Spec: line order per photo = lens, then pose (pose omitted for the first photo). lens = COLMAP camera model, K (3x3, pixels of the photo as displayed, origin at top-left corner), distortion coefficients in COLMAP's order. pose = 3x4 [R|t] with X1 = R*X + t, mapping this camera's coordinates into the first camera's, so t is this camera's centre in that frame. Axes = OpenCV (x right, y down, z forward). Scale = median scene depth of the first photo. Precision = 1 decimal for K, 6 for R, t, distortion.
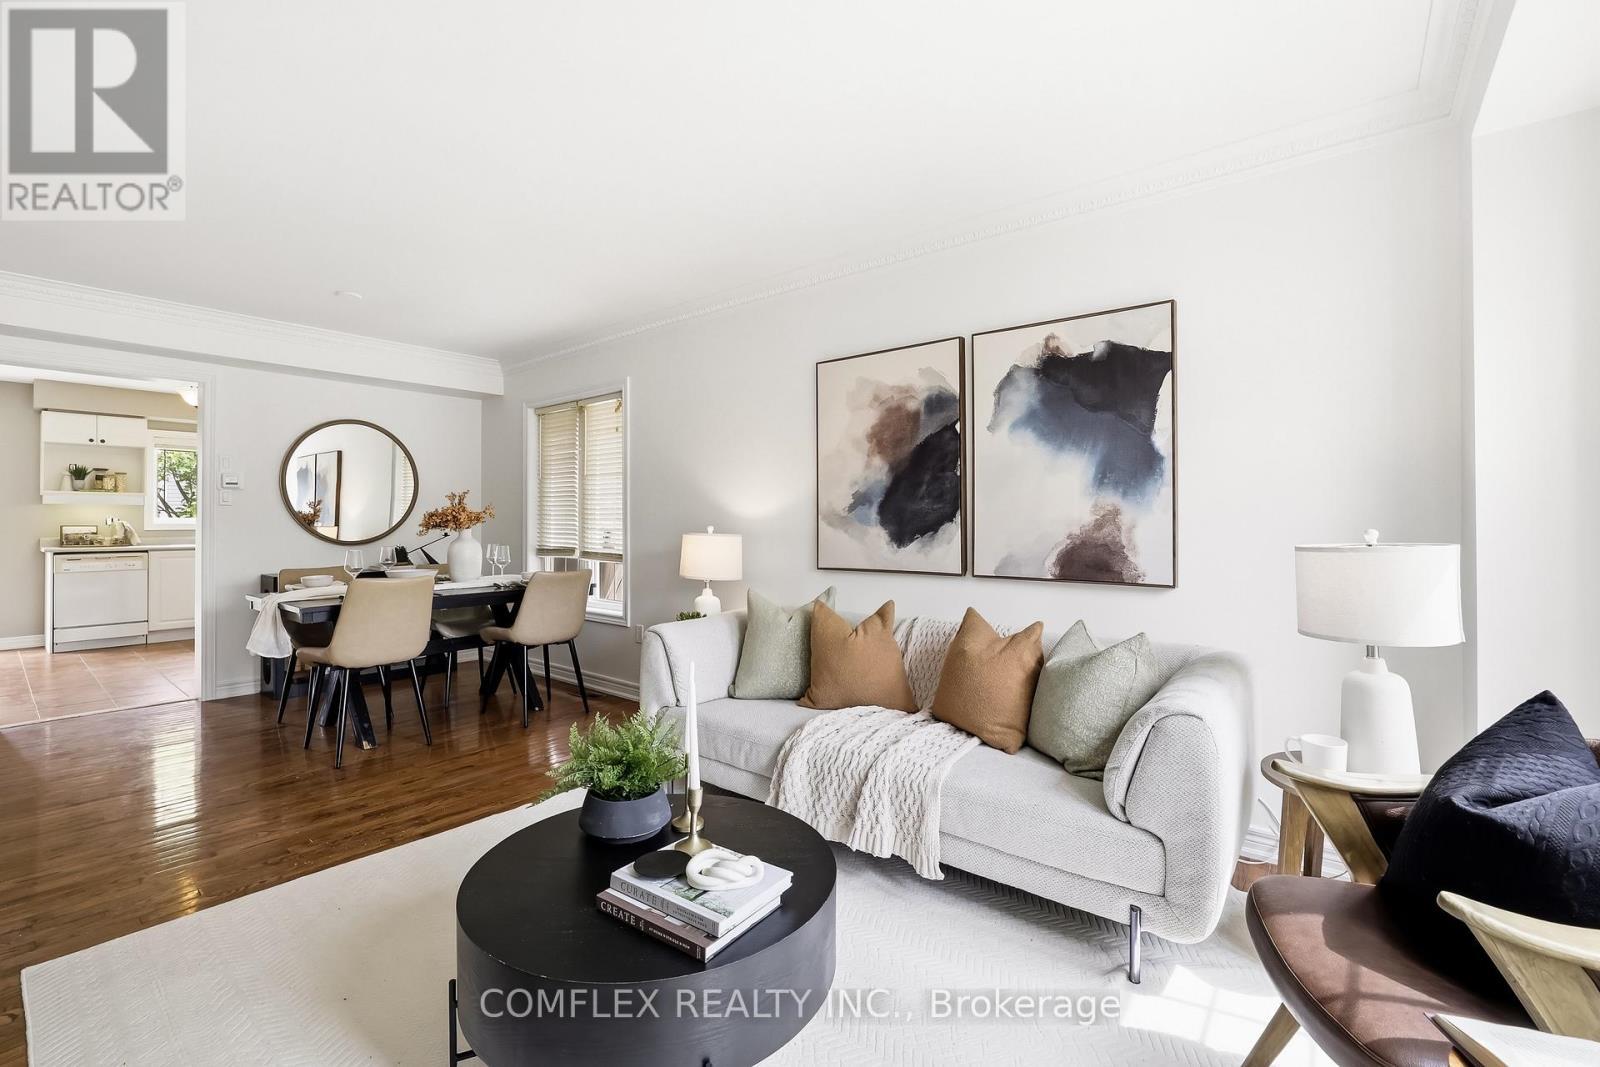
lens RADIAL K [[684.1, 0, 812.6], [0, 684.1, 522.7], [0, 0, 1]] dist [-0.014103, 0.003378]
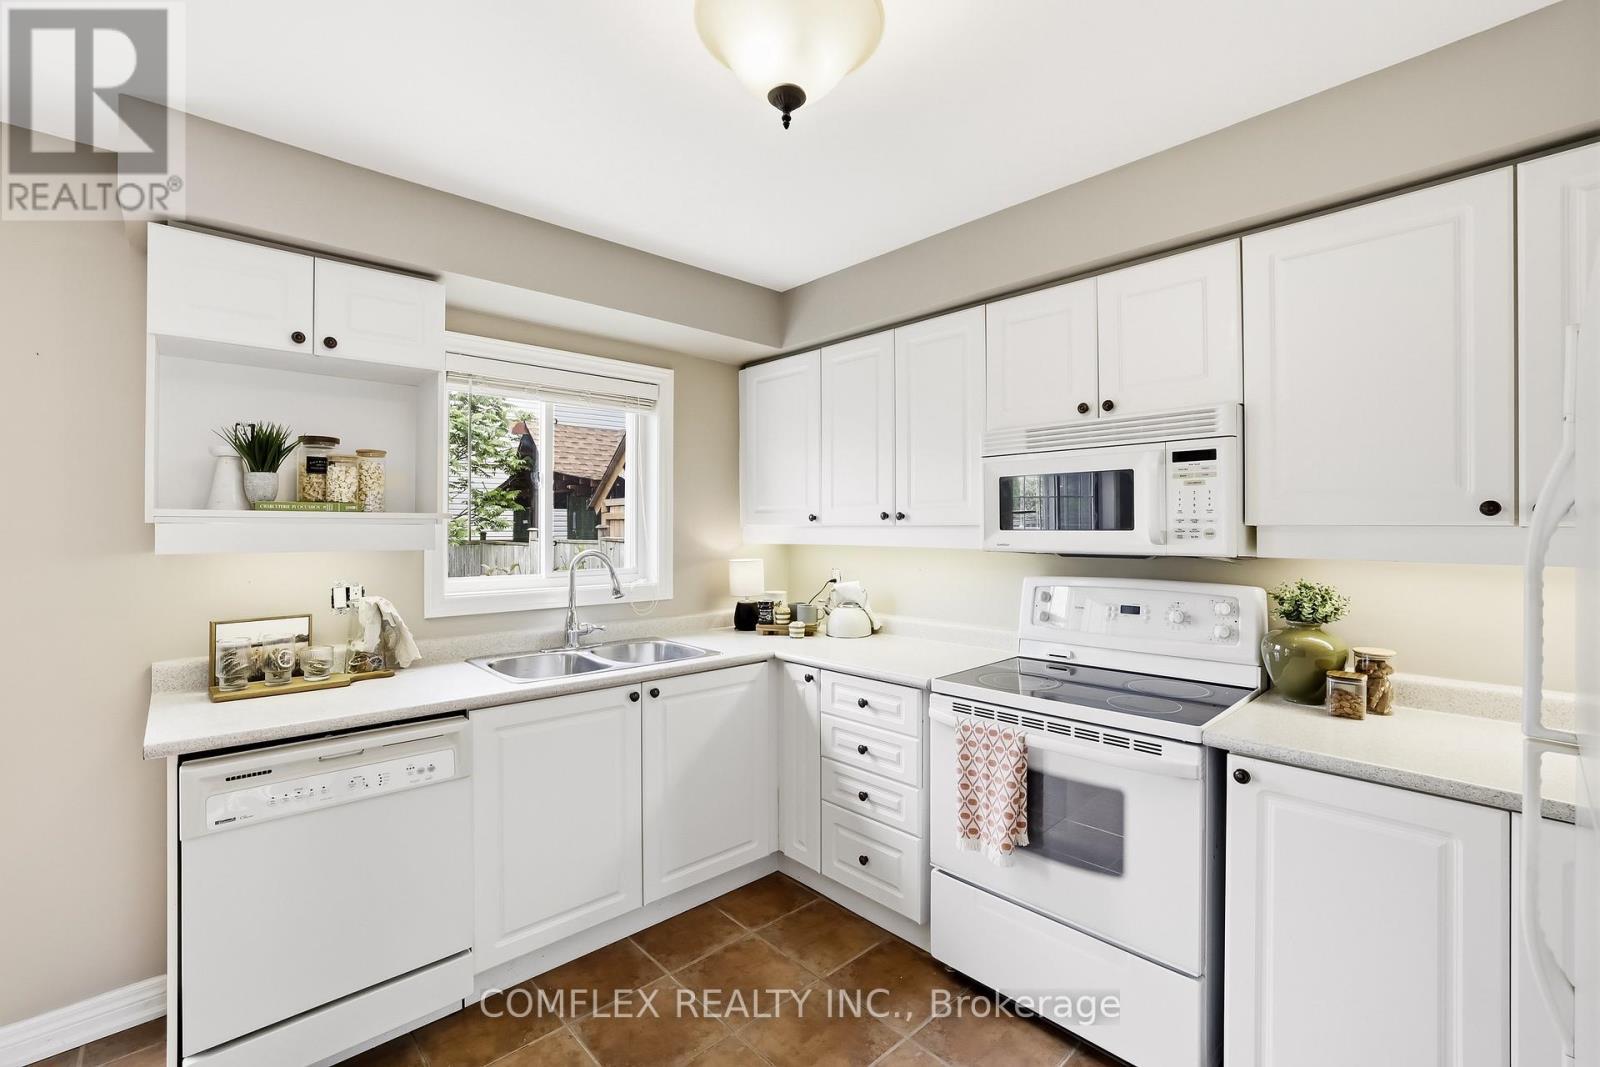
lens RADIAL K [[684.1, 0, 799.1], [0, 684.1, 526.5], [0, 0, 1]] dist [-0.014103, 0.003378]
pose [[0.989865, -0.008047, -0.141784, -0.791341], [0.008073, 0.999967, -0.000392, -0.036441], [0.141782, -0.000757, 0.989898, 0.721318]]
